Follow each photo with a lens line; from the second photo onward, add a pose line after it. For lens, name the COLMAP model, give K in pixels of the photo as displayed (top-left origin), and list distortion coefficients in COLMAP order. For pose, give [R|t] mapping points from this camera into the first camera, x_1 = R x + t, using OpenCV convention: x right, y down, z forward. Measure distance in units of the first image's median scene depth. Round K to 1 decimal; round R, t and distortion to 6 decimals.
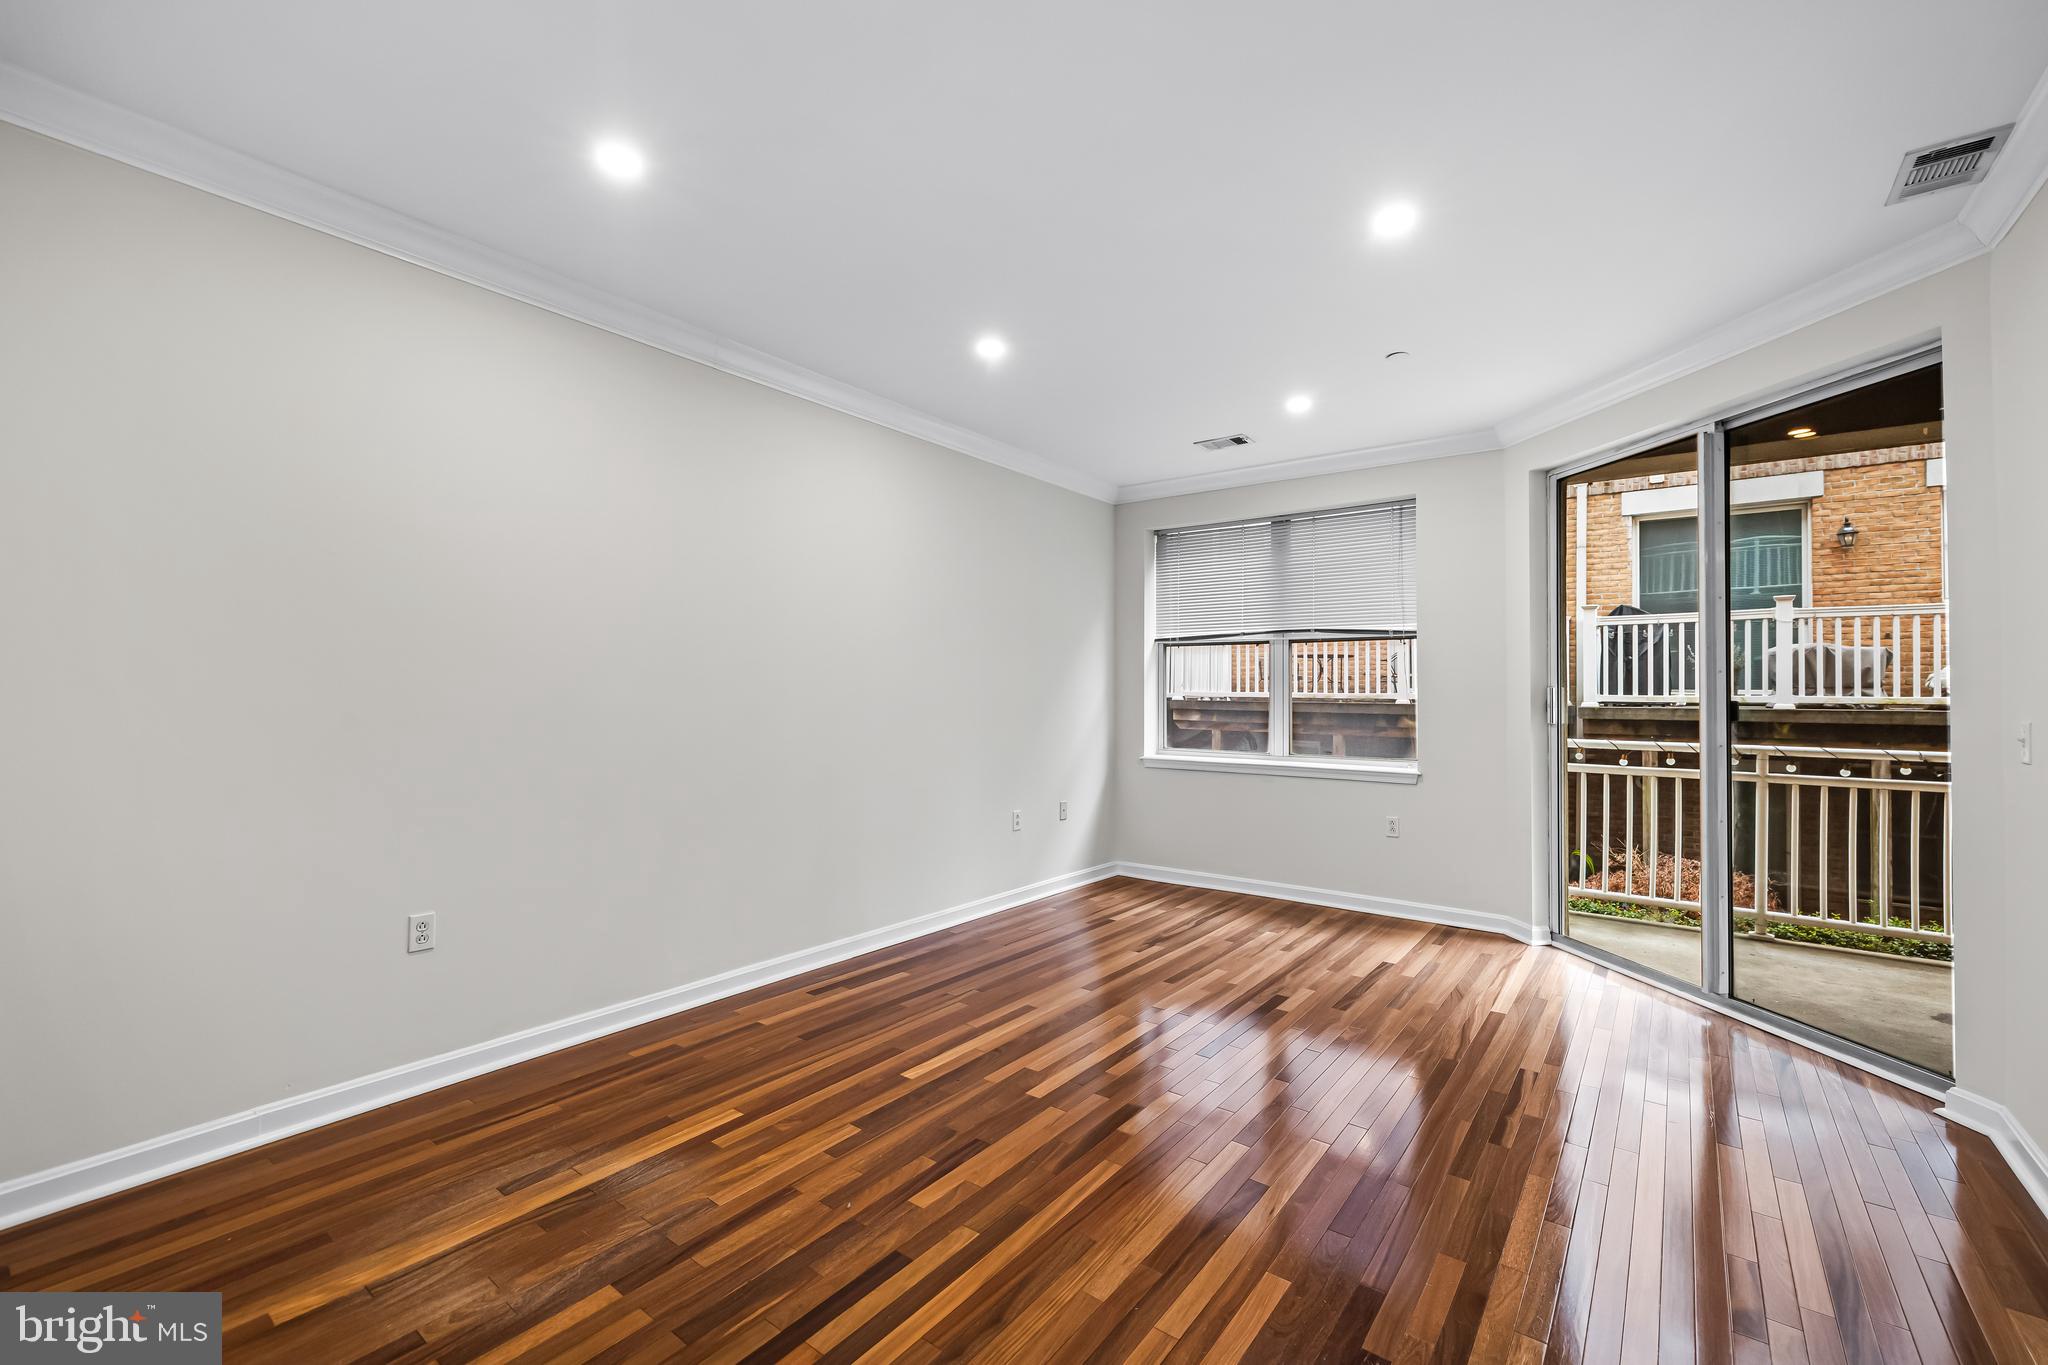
lens RADIAL K [[863.6, 0, 1033.0], [0, 863.6, 681.8], [0, 0, 1]] dist [0.006439, -0.000934]
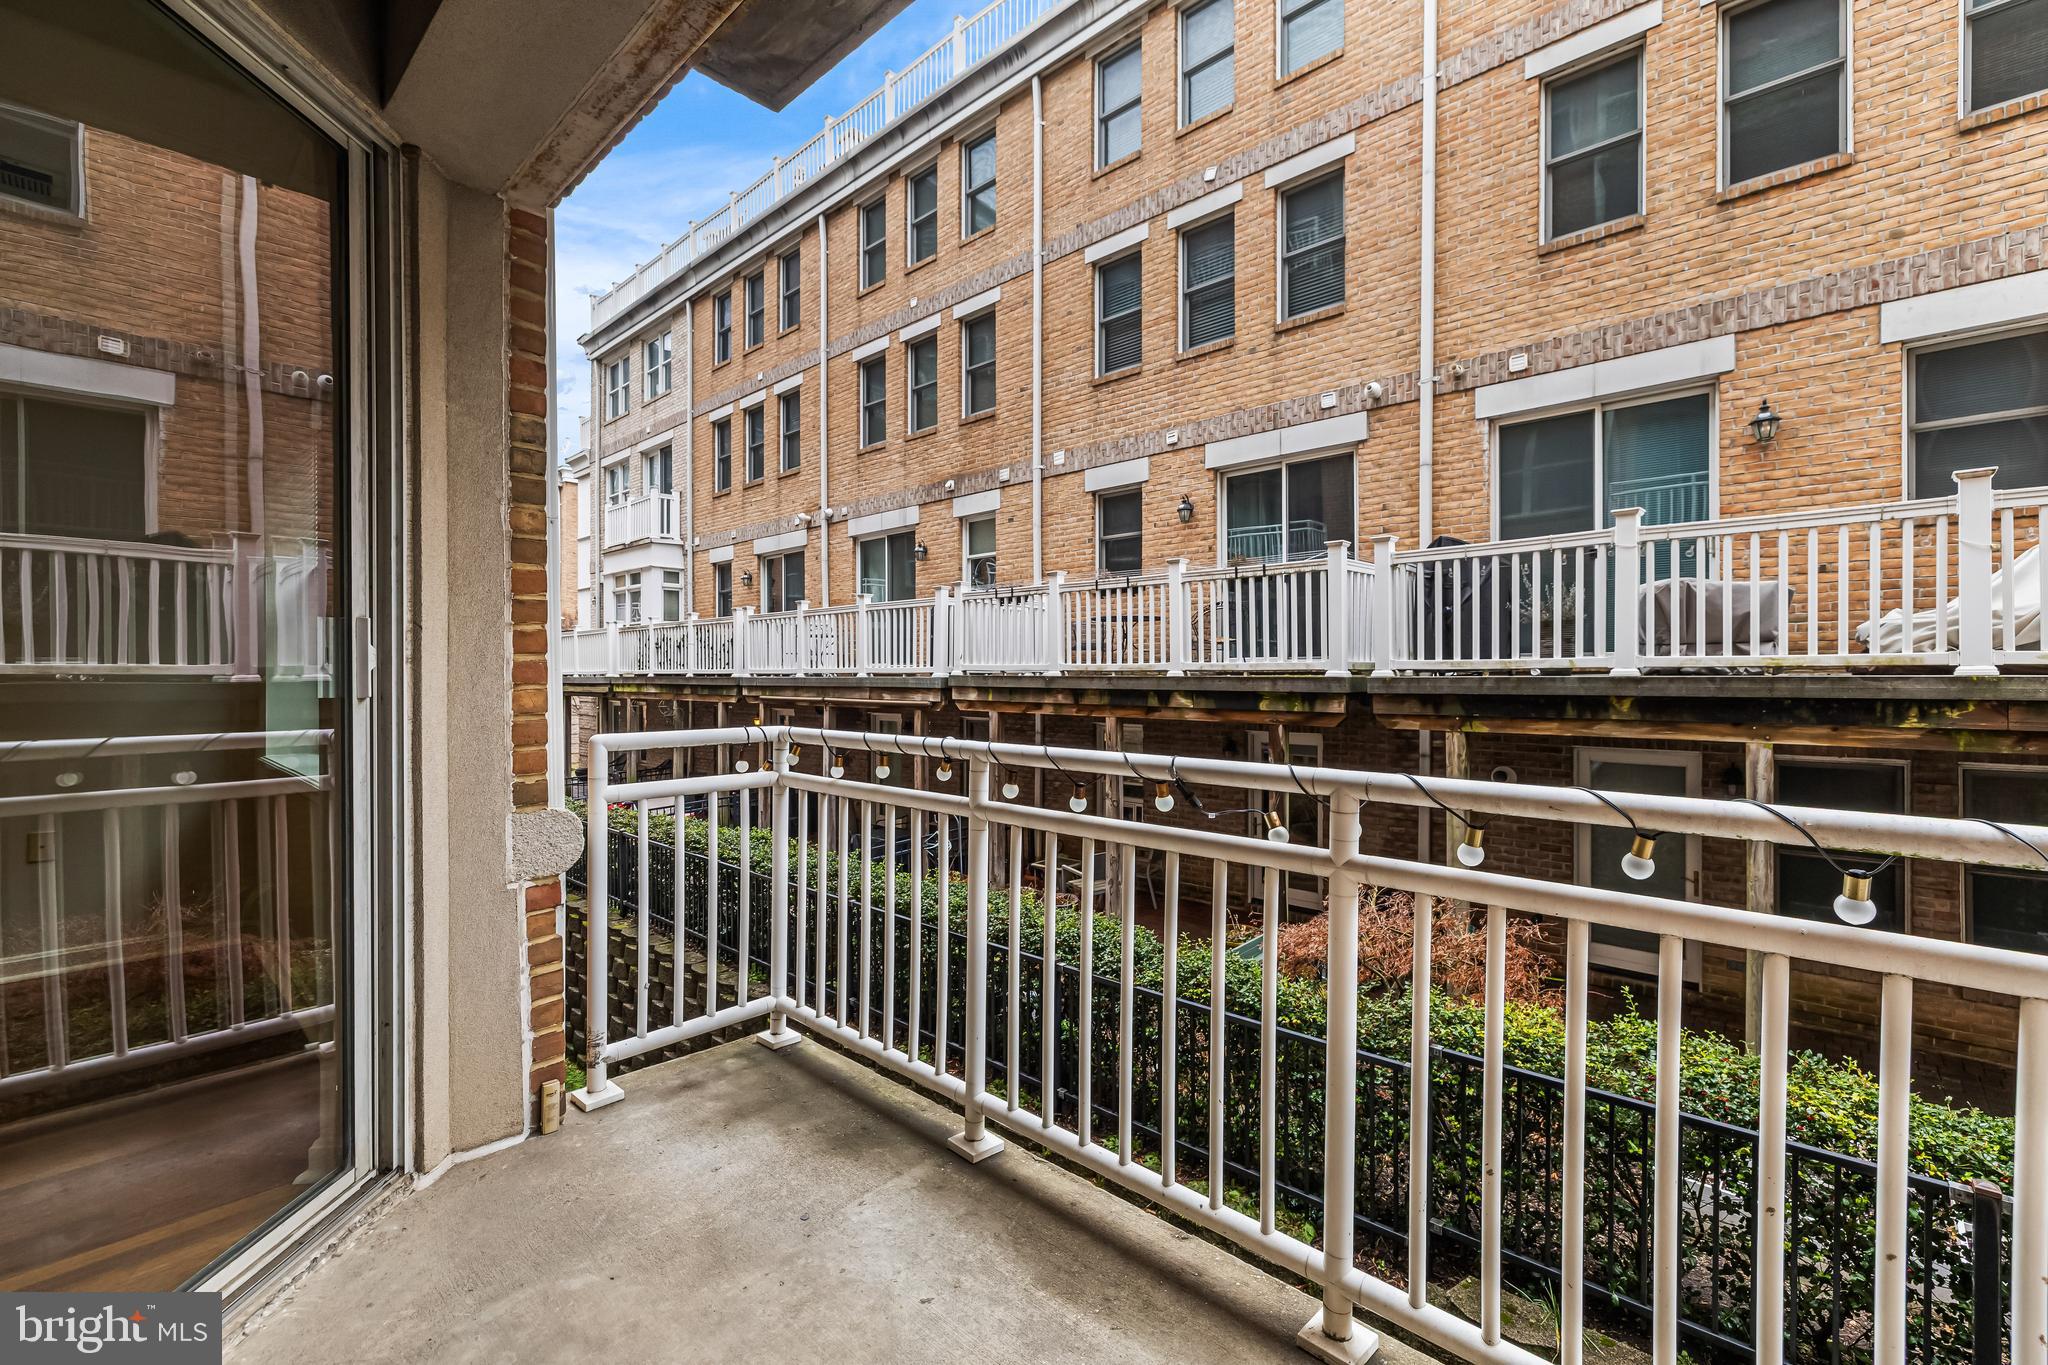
lens RADIAL K [[863.6, 0, 1025.9], [0, 863.6, 678.0], [0, 0, 1]] dist [0.006439, -0.000934]
pose [[0.994376, -0.009775, -0.105460, 0.867641], [0.011520, 0.999806, 0.015951, 0.030472], [0.105283, -0.017076, 0.994296, 0.508781]]
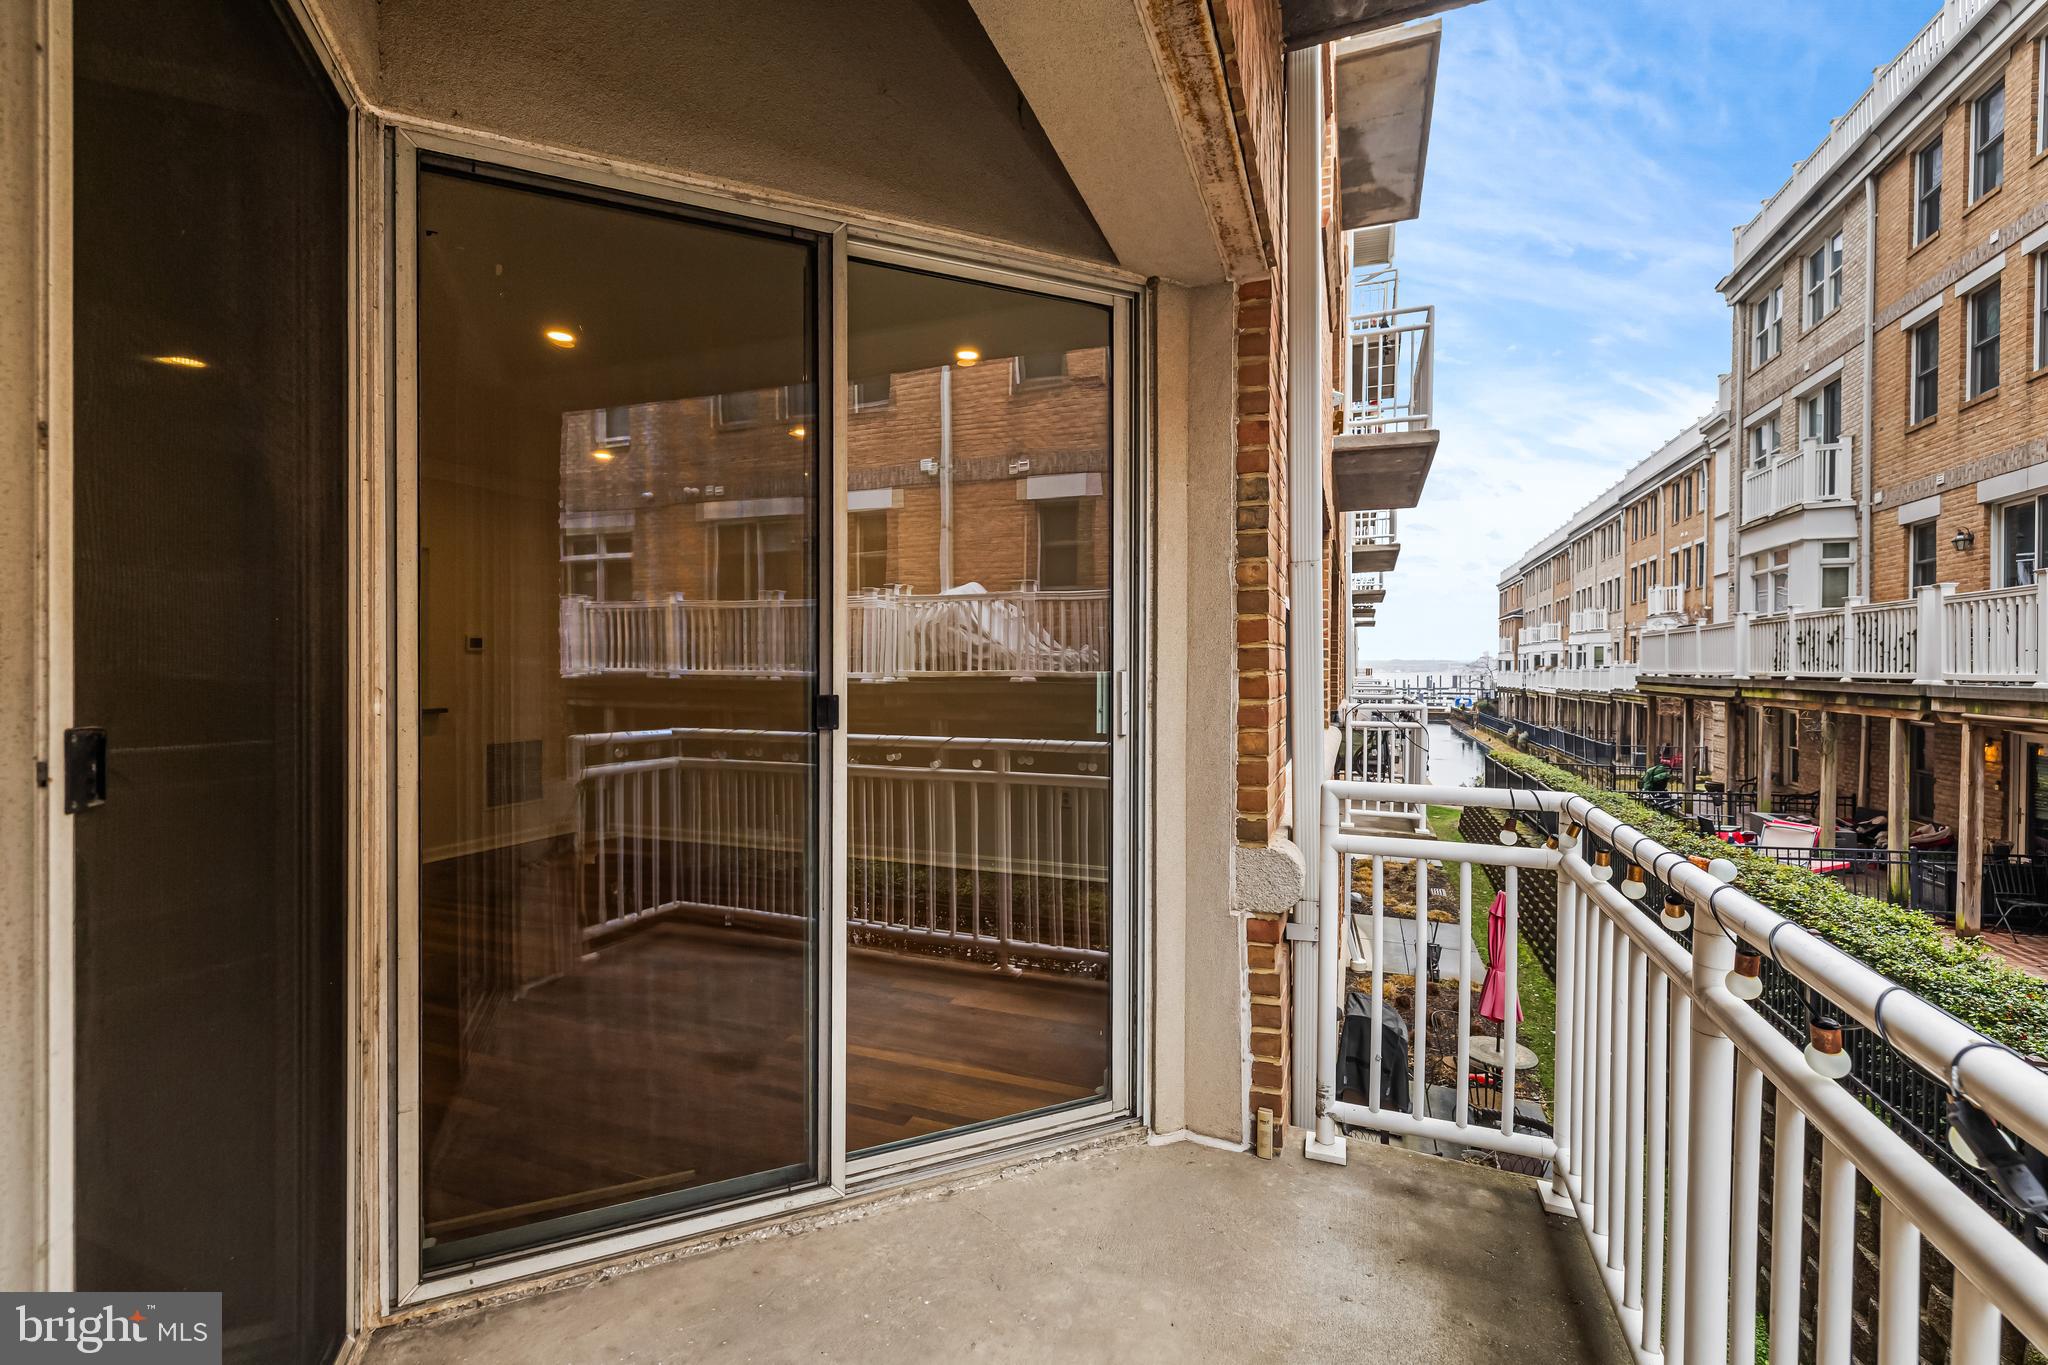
lens RADIAL K [[863.6, 0, 1029.9], [0, 863.6, 677.0], [0, 0, 1]] dist [0.006439, -0.000934]
pose [[0.274860, 0.005085, -0.961471, 0.873838], [0.011570, 0.999896, 0.008595, 0.029136], [0.961415, -0.013486, 0.274773, 0.517609]]
